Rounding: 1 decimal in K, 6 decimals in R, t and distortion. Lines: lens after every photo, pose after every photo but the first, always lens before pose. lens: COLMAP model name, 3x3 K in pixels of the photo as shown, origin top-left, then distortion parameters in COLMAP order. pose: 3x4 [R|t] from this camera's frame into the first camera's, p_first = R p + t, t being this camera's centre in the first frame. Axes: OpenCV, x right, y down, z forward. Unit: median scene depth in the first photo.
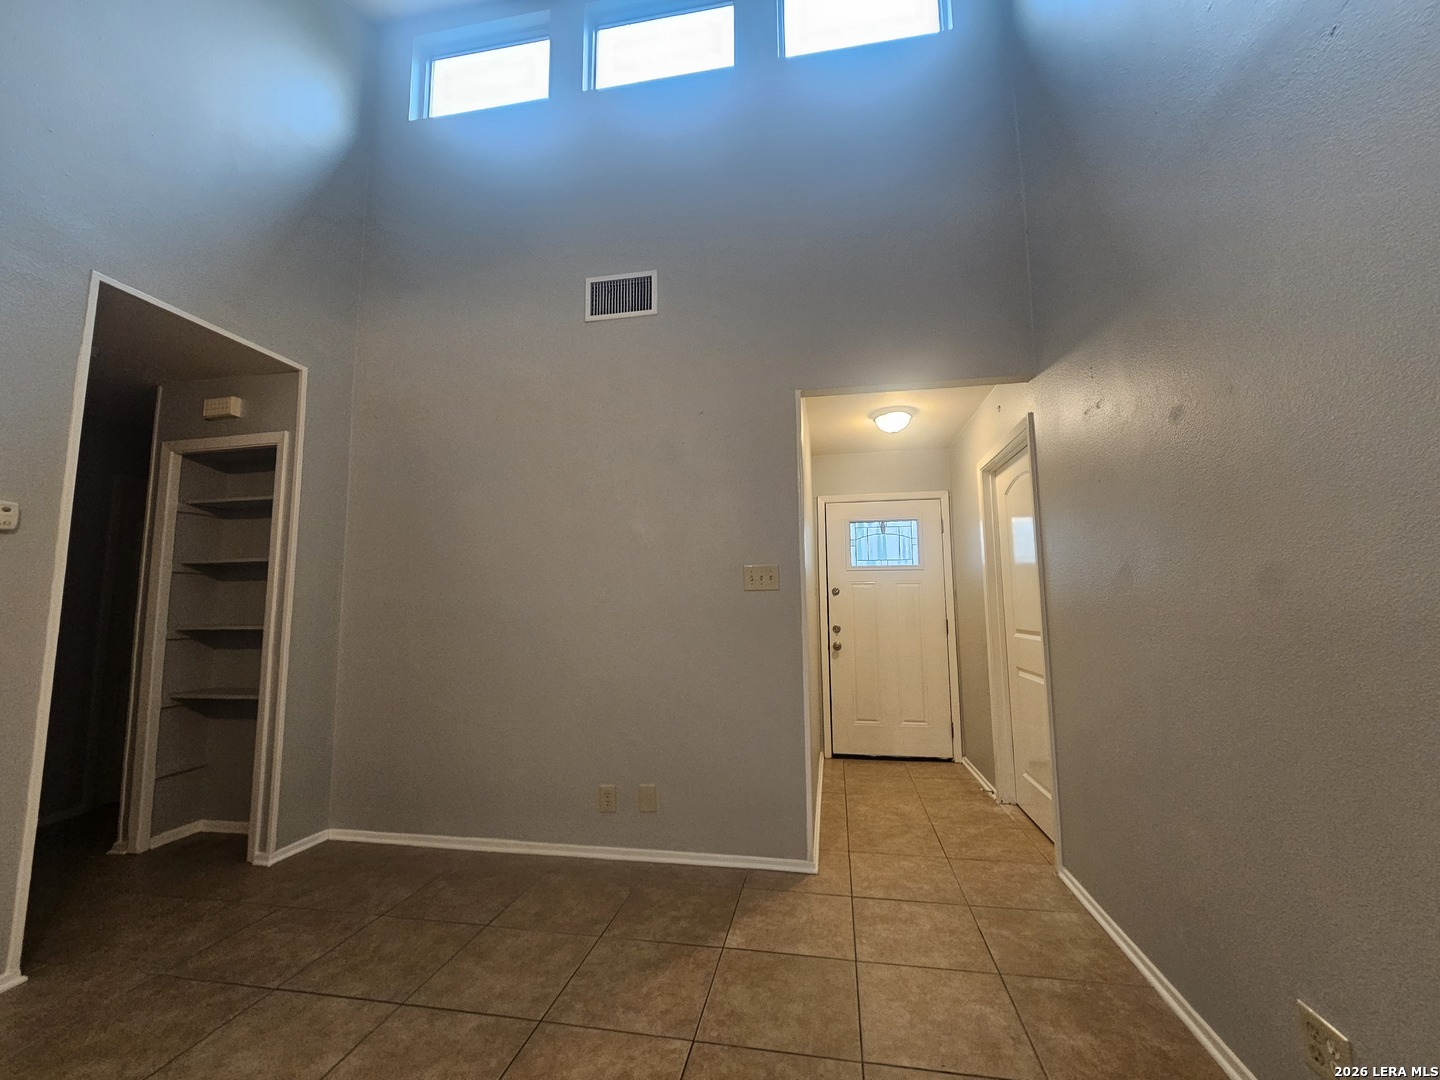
lens RADIAL K [[592.0, 0, 721.7], [0, 592.0, 539.9], [0, 0, 1]] dist [-0.004451, 0.001634]
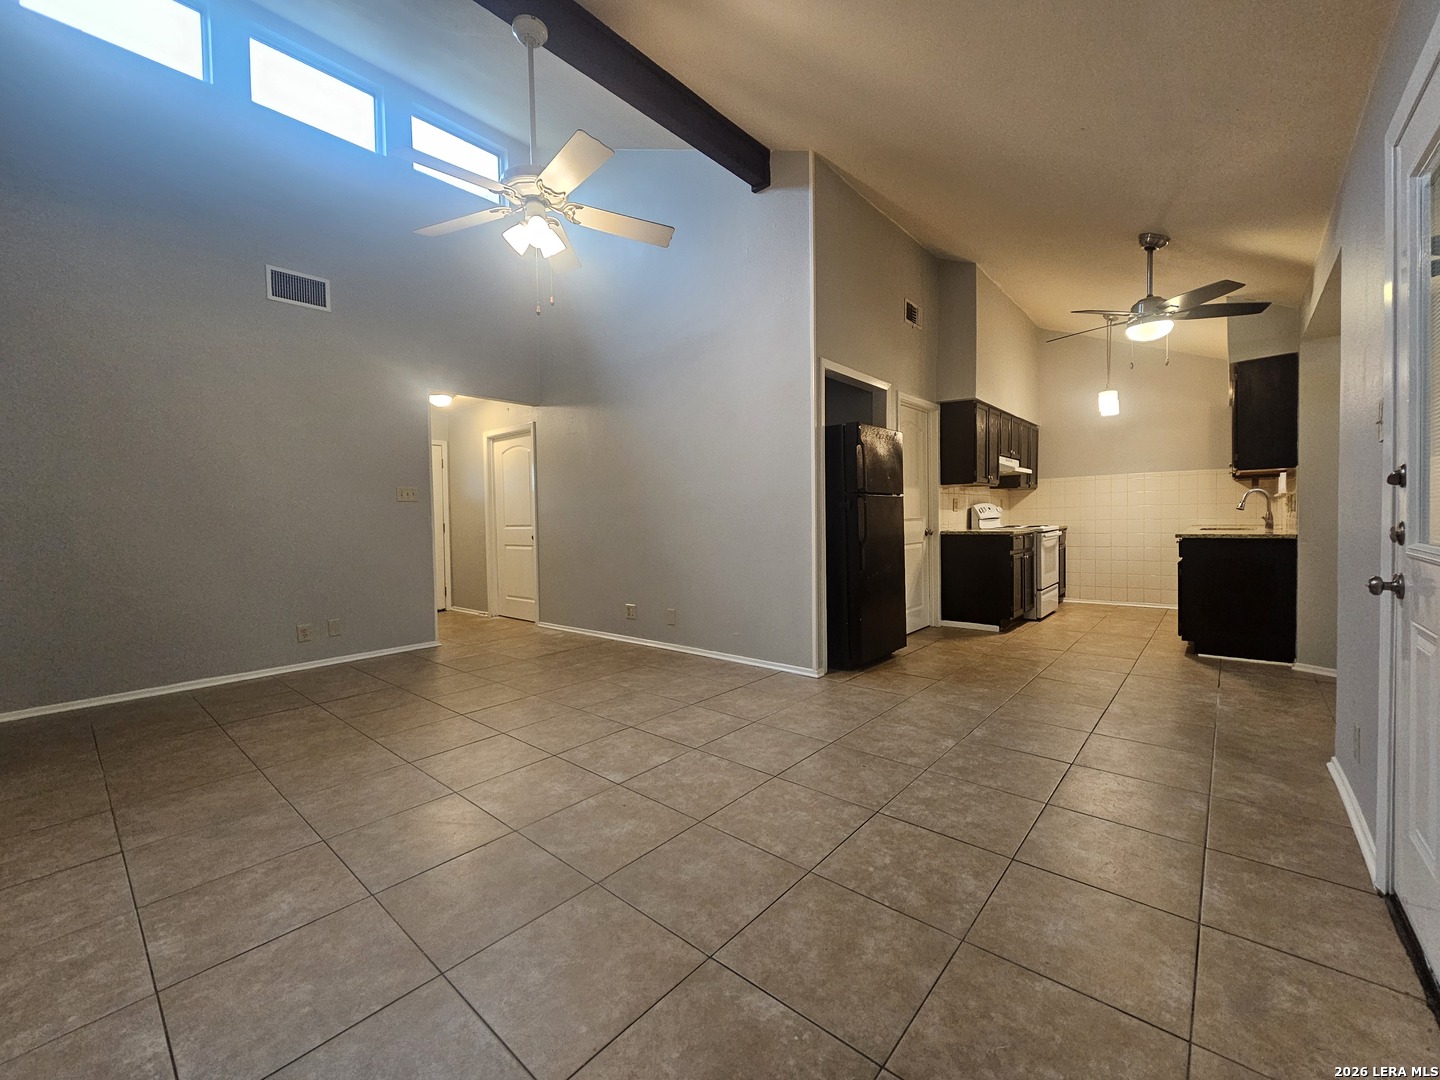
lens RADIAL K [[592.0, 0, 714.8], [0, 592.0, 535.9], [0, 0, 1]] dist [-0.004451, 0.001634]
pose [[0.513718, -0.024883, 0.857598, -1.321996], [-0.080992, 0.993709, 0.077348, -0.028619], [-0.854128, -0.109194, 0.508471, -0.927839]]
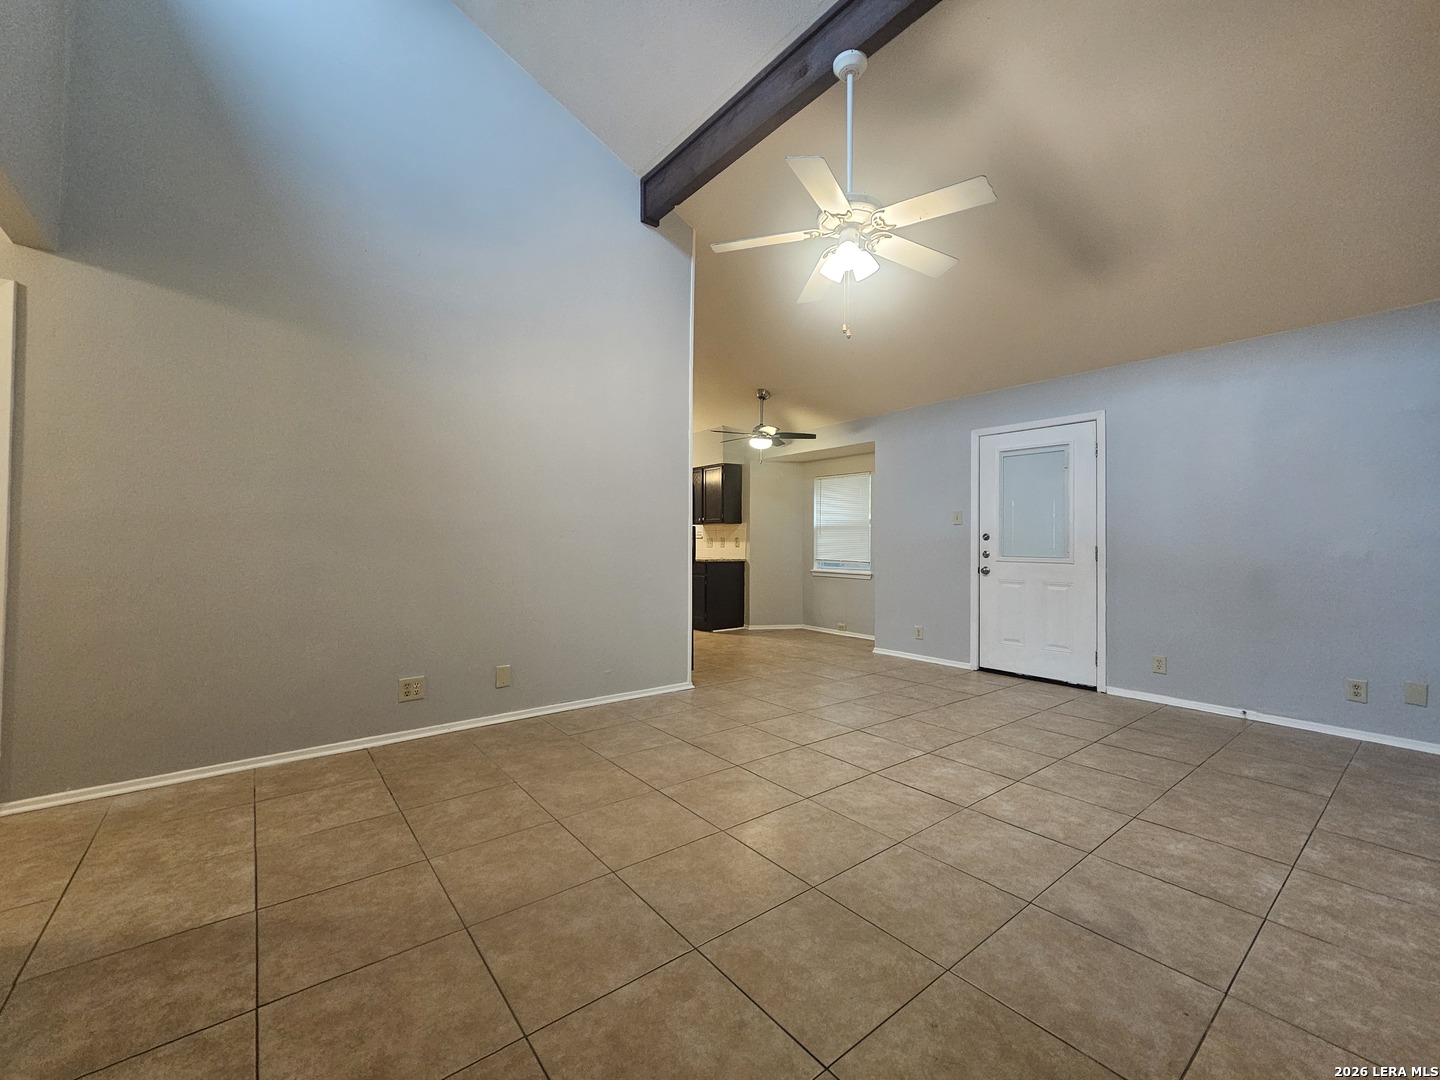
lens RADIAL K [[592.0, 0, 721.1], [0, 592.0, 536.8], [0, 0, 1]] dist [-0.004451, 0.001634]
pose [[-0.754428, 0.014078, 0.656231, -1.028777], [-0.071007, 0.992152, -0.102917, 0.209060], [-0.652530, -0.124240, -0.747508, 1.249239]]
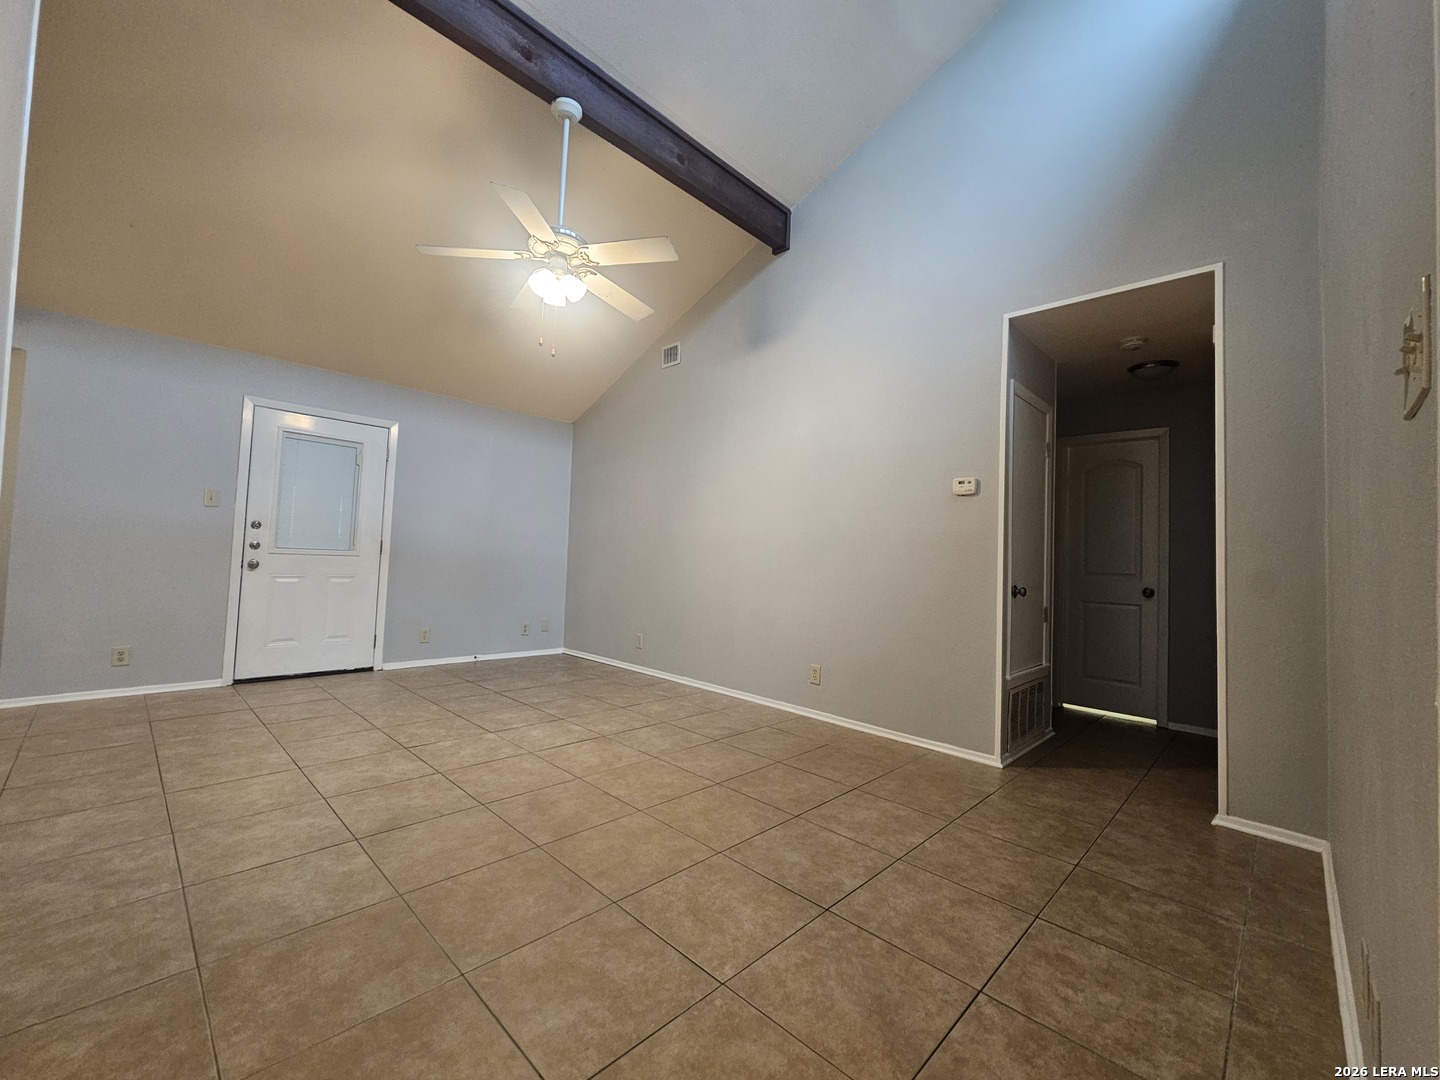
lens RADIAL K [[592.0, 0, 723.8], [0, 592.0, 533.8], [0, 0, 1]] dist [-0.004451, 0.001634]
pose [[-0.548307, -0.042169, -0.835213, 0.570267], [0.057890, 0.994418, -0.088211, 0.191732], [0.834271, -0.096717, -0.542806, 1.213177]]
